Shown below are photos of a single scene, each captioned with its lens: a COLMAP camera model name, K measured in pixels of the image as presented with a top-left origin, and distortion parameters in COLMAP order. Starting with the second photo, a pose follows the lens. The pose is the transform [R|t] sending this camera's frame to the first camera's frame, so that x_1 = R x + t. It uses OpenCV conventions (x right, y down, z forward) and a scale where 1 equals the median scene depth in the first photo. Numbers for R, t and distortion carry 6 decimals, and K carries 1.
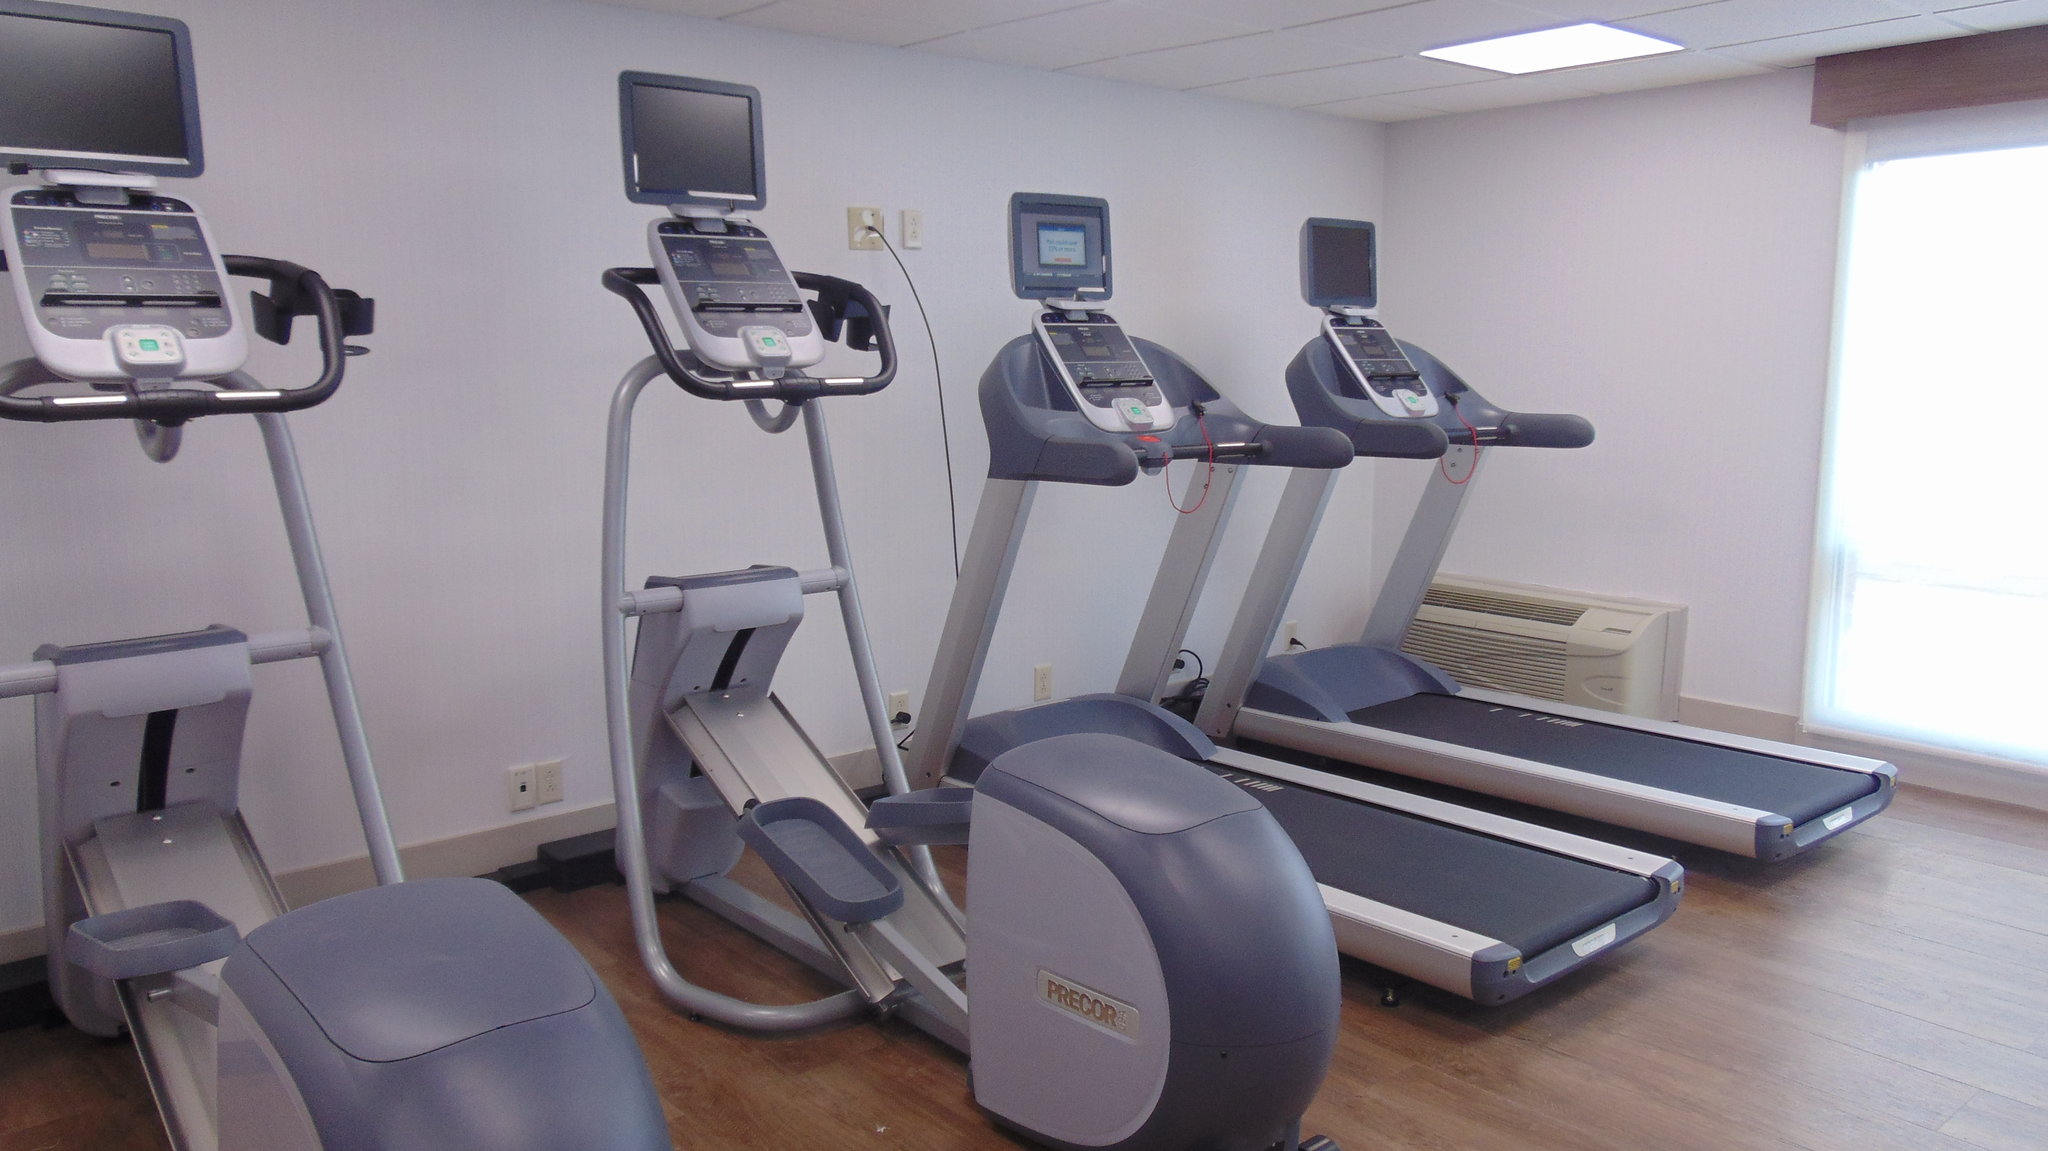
lens RADIAL K [[1536.0, 0, 1020.0], [0, 1536.0, 562.4], [0, 0, 1]] dist [-0.037783, 0.081743]
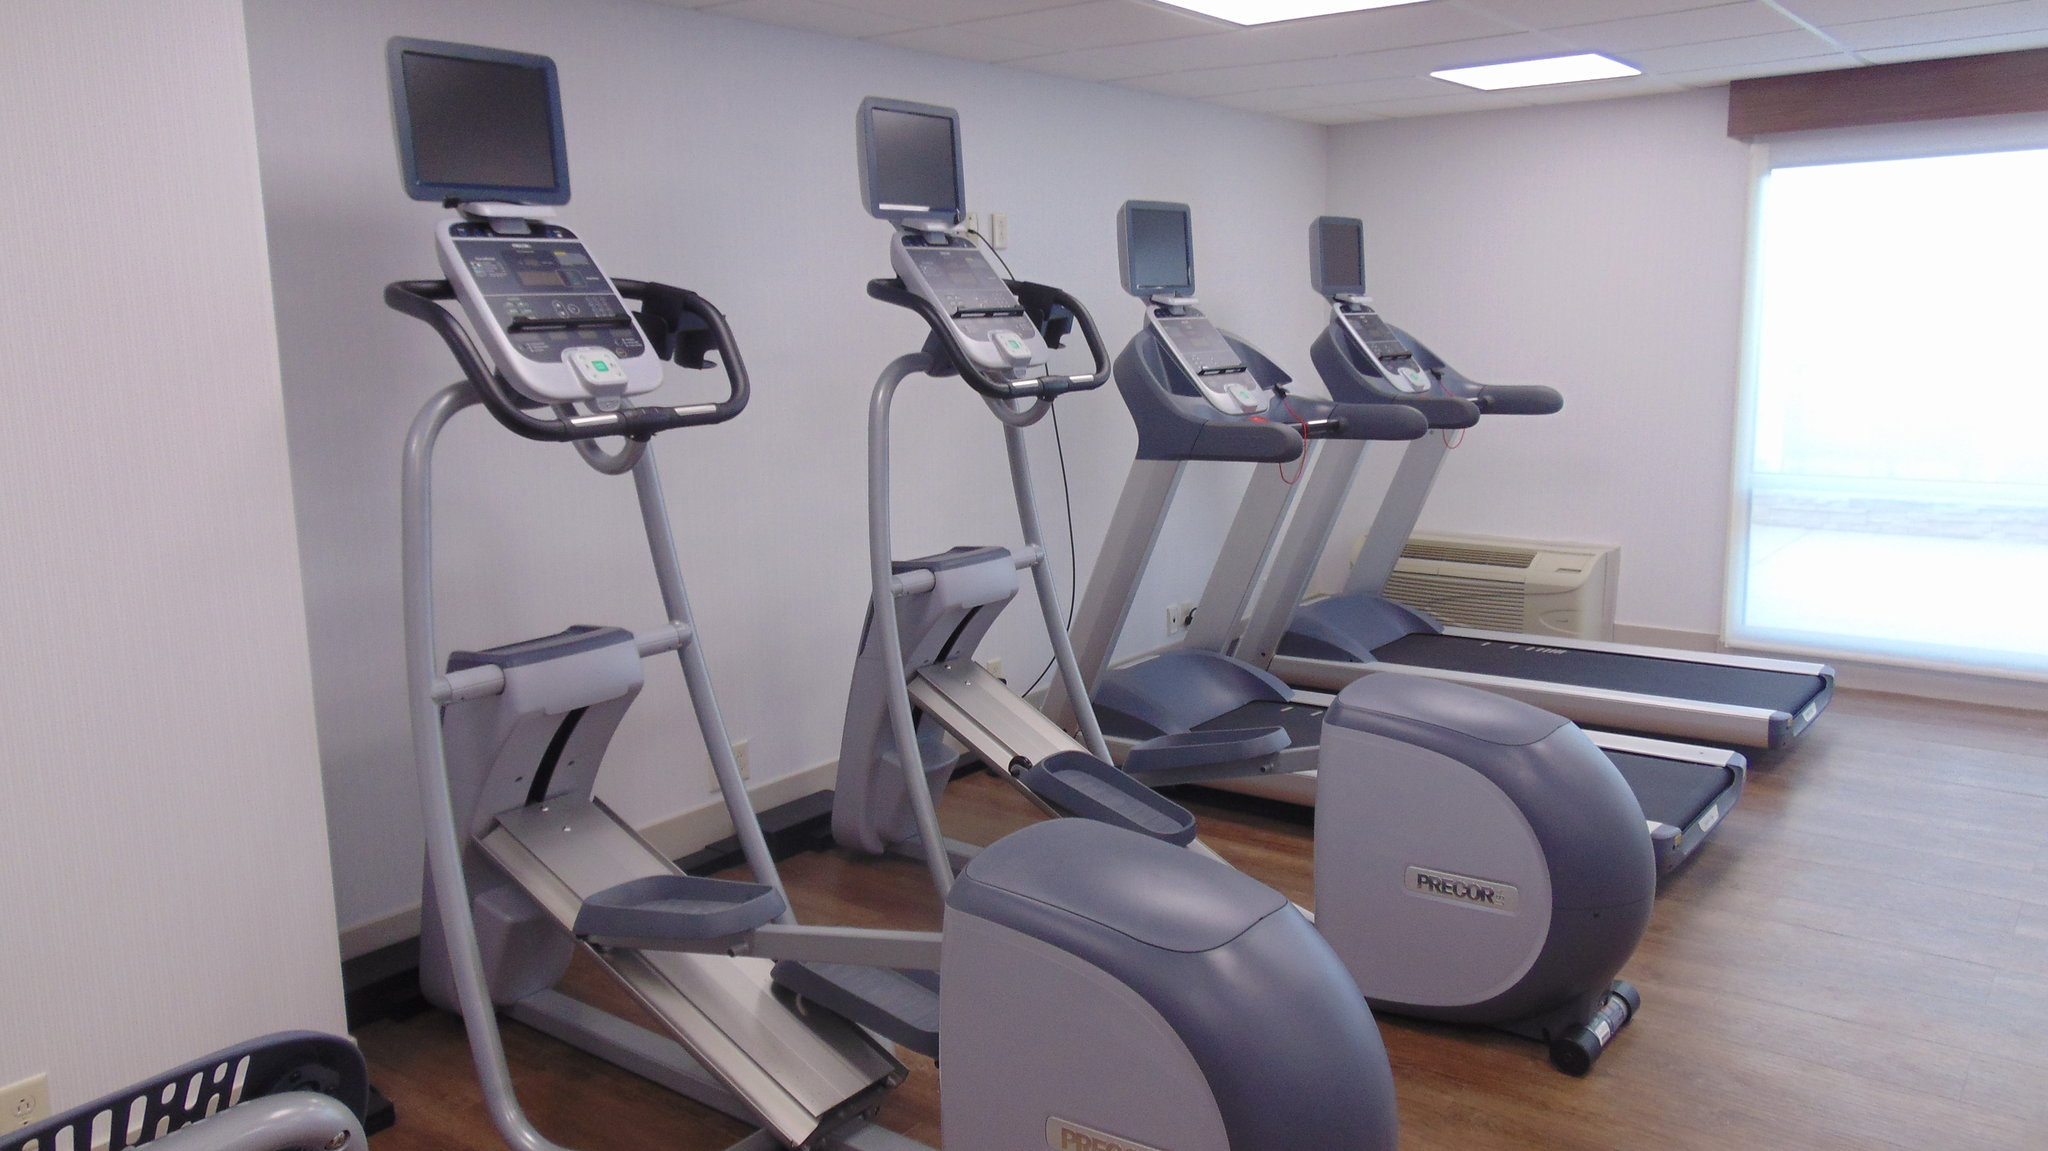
lens RADIAL K [[1536.0, 0, 1020.0], [0, 1536.0, 562.4], [0, 0, 1]] dist [-0.037783, 0.081743]
pose [[0.979593, -0.049356, 0.194838, -0.284941], [0.045616, 0.998679, 0.023636, -0.009187], [-0.195748, -0.014266, 0.980551, -0.067299]]
